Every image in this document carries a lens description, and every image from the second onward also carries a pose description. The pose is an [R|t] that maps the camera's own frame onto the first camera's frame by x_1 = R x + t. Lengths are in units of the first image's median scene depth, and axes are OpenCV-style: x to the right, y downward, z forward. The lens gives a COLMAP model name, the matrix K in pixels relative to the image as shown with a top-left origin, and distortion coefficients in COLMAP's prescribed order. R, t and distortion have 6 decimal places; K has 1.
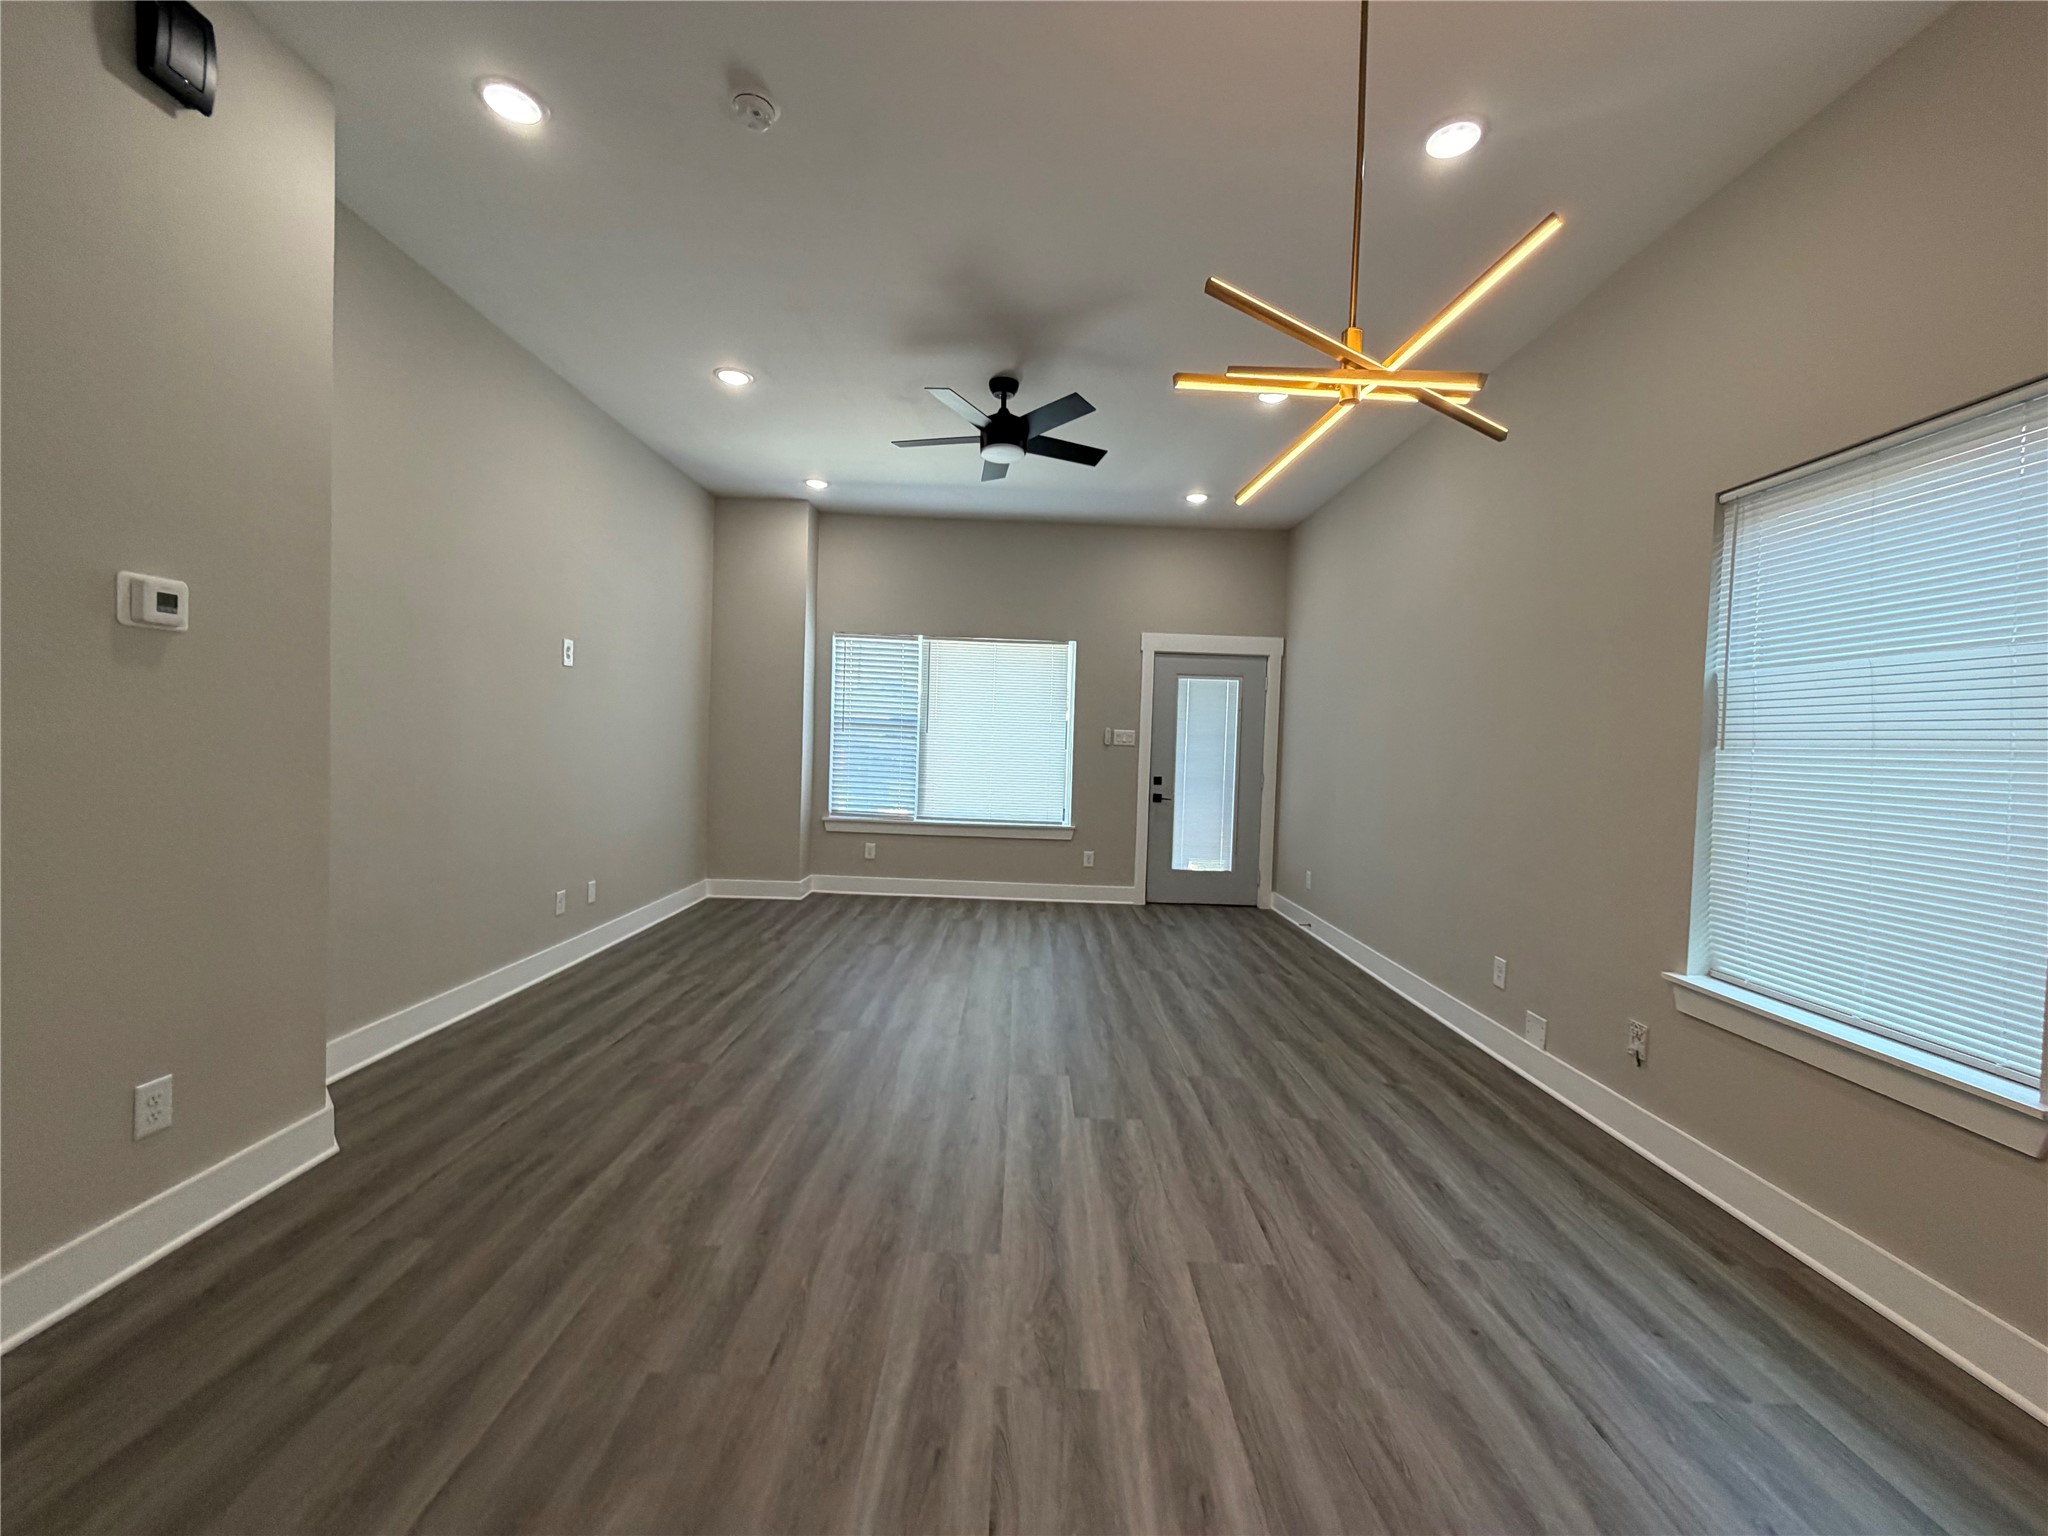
lens RADIAL K [[813.1, 0, 1029.9], [0, 813.1, 763.8], [0, 0, 1]] dist [-0.000630, -0.000093]
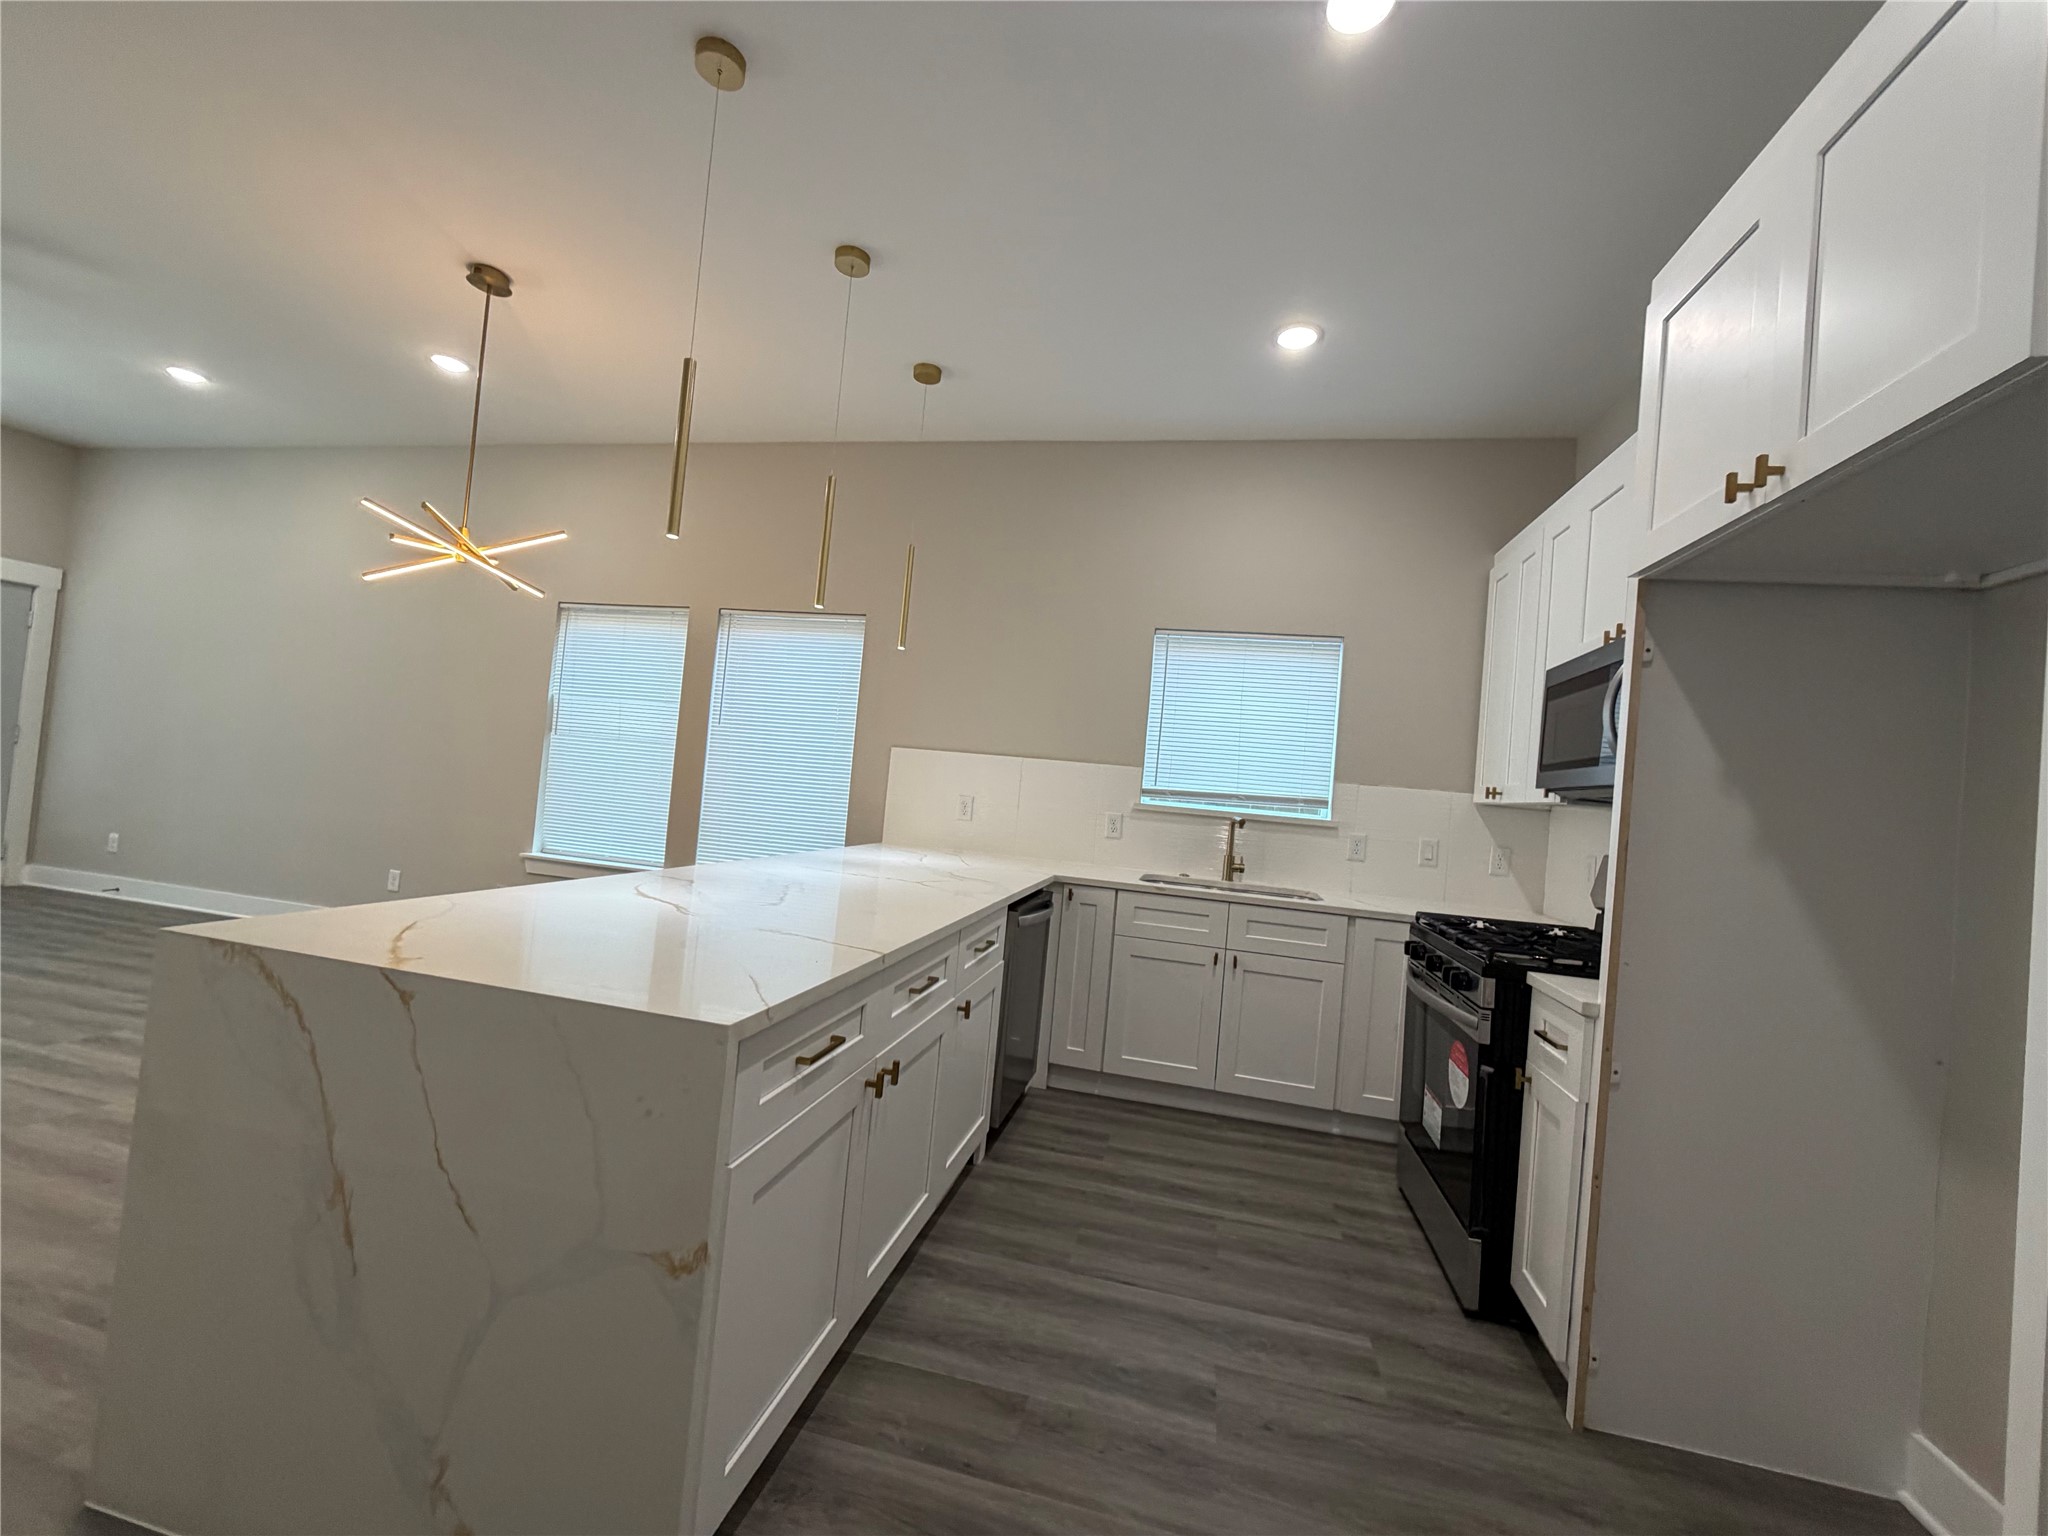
lens RADIAL K [[813.1, 0, 1029.9], [0, 813.1, 763.8], [0, 0, 1]] dist [-0.000630, -0.000093]
pose [[0.224796, 0.013717, 0.974309, -0.778189], [-0.052335, 0.998628, -0.001985, -0.001903], [-0.972999, -0.050544, 0.225205, -0.543352]]
